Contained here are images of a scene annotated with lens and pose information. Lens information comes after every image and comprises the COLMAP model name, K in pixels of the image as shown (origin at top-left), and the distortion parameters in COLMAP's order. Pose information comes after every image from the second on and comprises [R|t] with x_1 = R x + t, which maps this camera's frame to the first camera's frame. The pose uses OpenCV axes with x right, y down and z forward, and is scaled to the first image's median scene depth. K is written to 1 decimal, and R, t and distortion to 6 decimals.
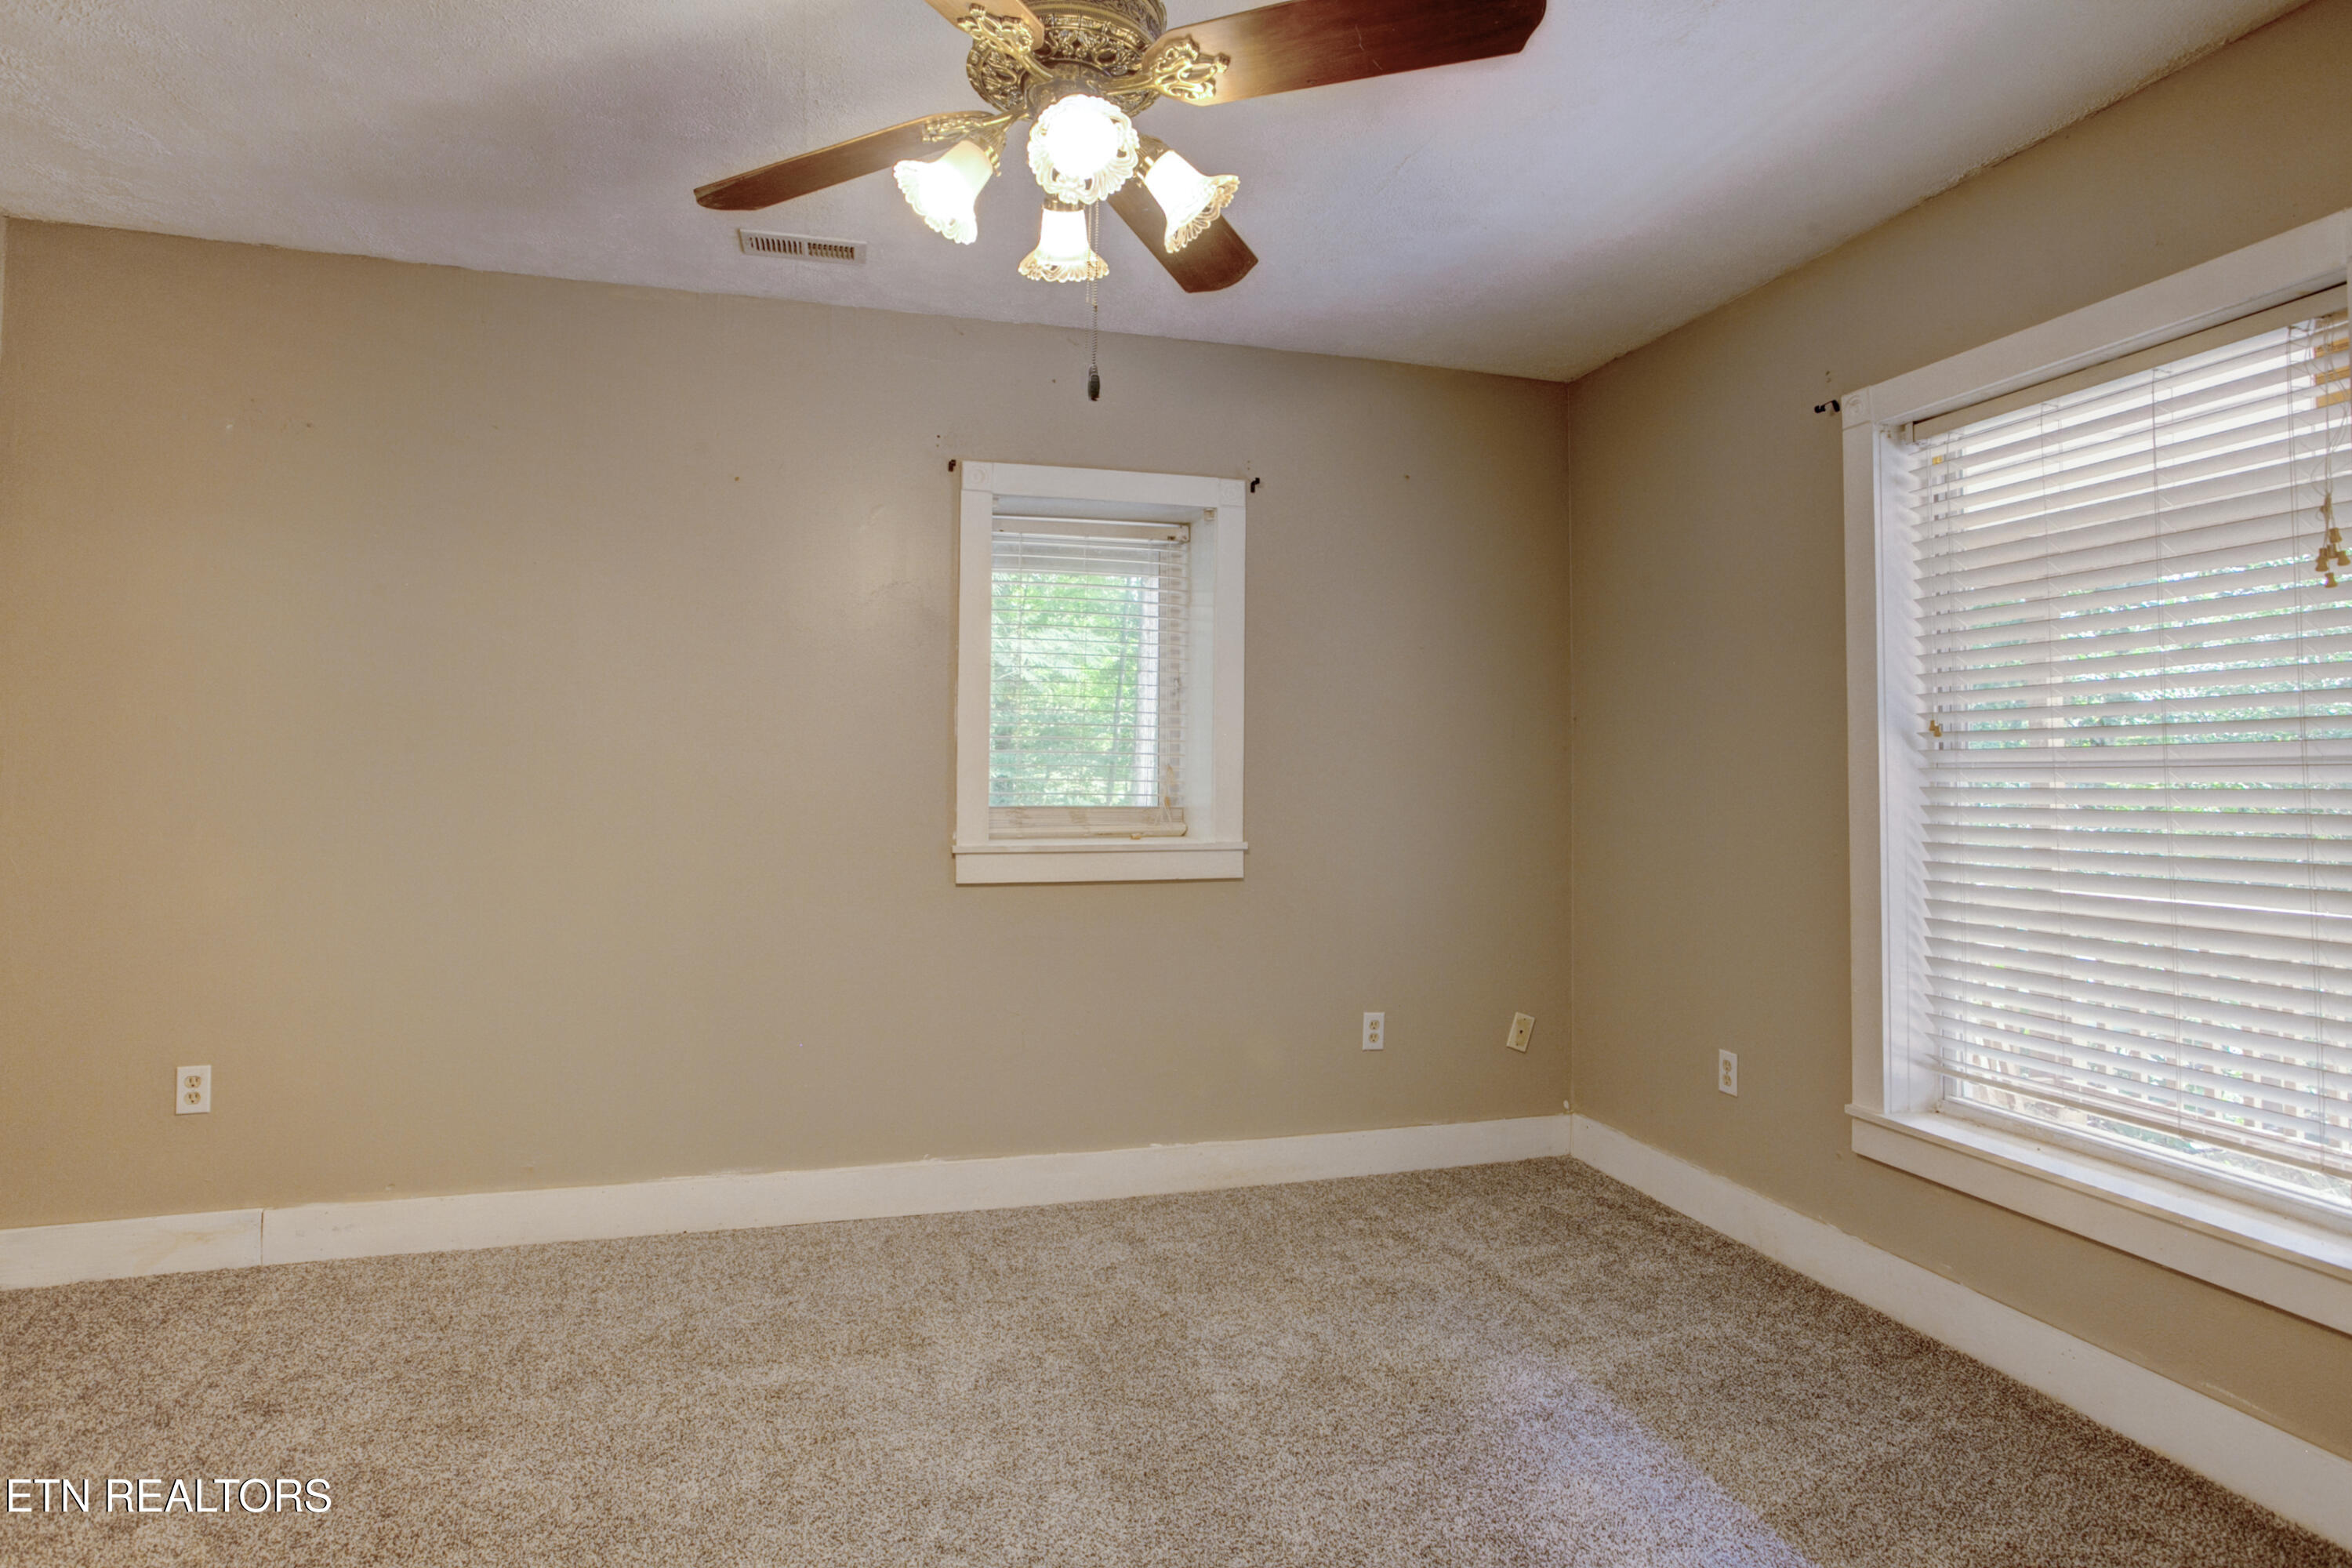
lens RADIAL K [[1238.4, 0, 1176.5], [0, 1238.4, 721.3], [0, 0, 1]] dist [-0.000436, 0.000386]
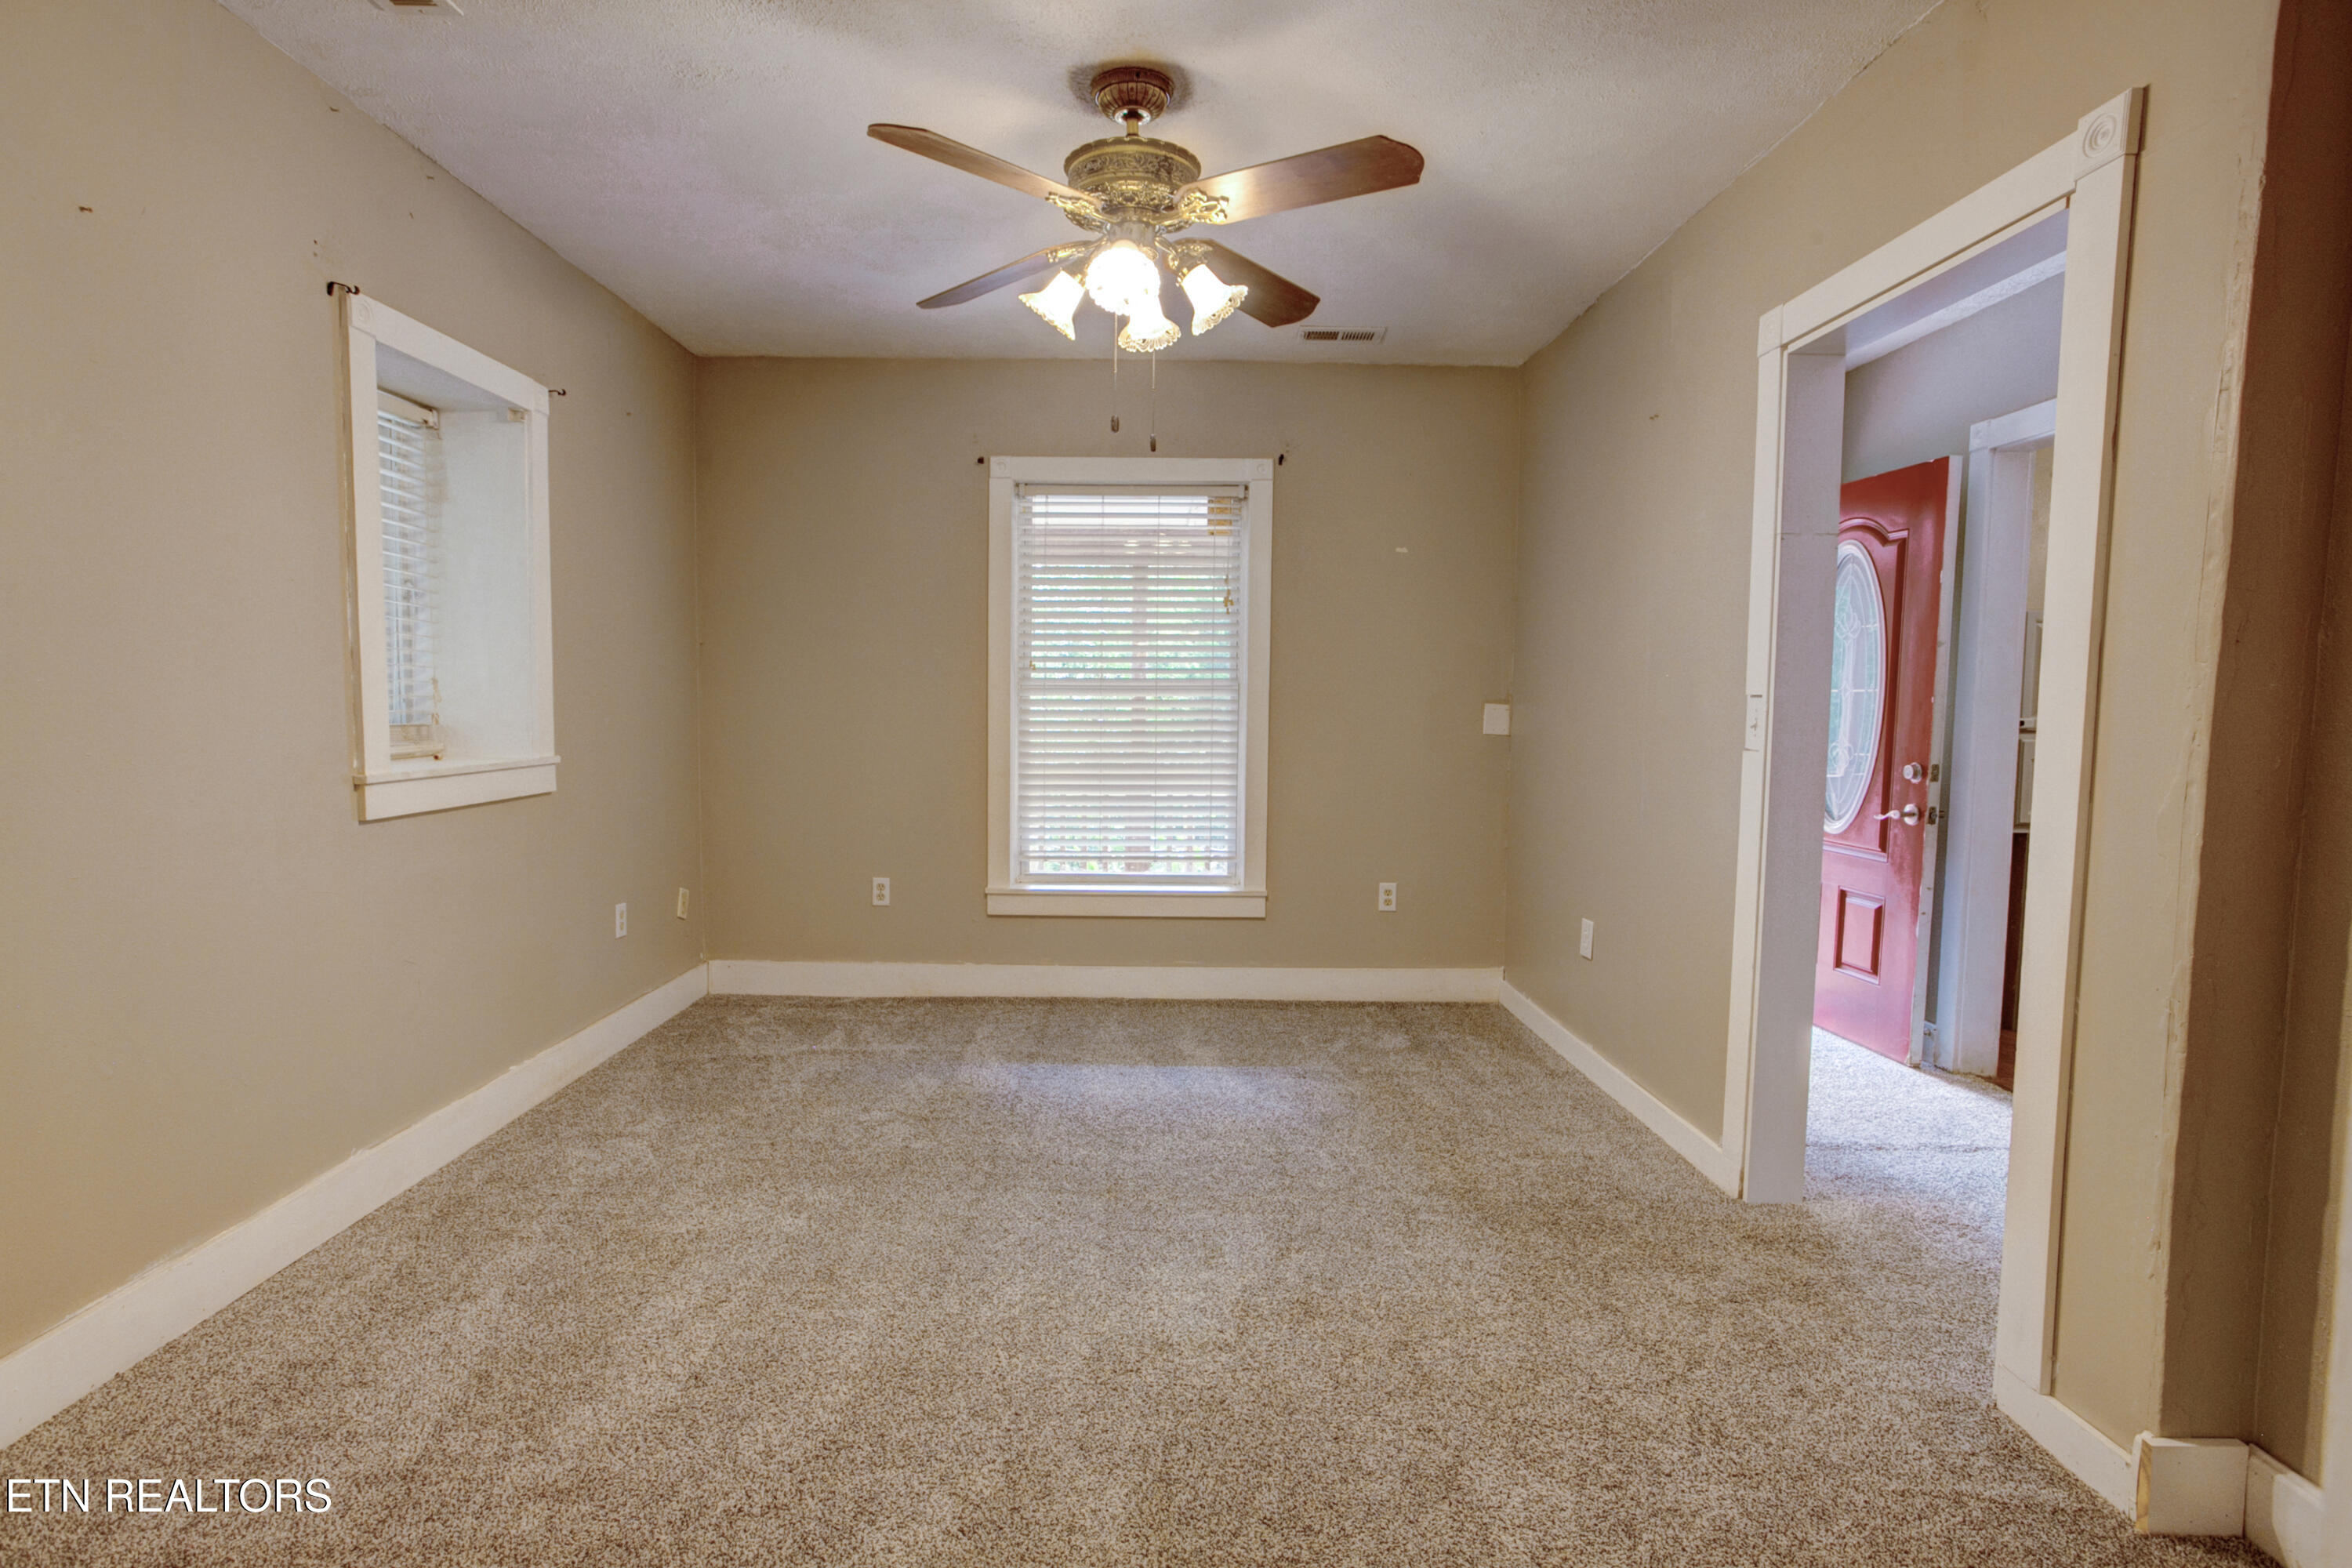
lens RADIAL K [[1170.2, 0, 1163.2], [0, 1170.2, 789.4], [0, 0, 1]] dist [-0.052031, 0.033207]
pose [[0.280869, -0.076266, 0.956711, -0.797826], [-0.048263, 0.994454, 0.093443, 0.014180], [-0.958532, -0.072419, 0.275630, 0.299222]]
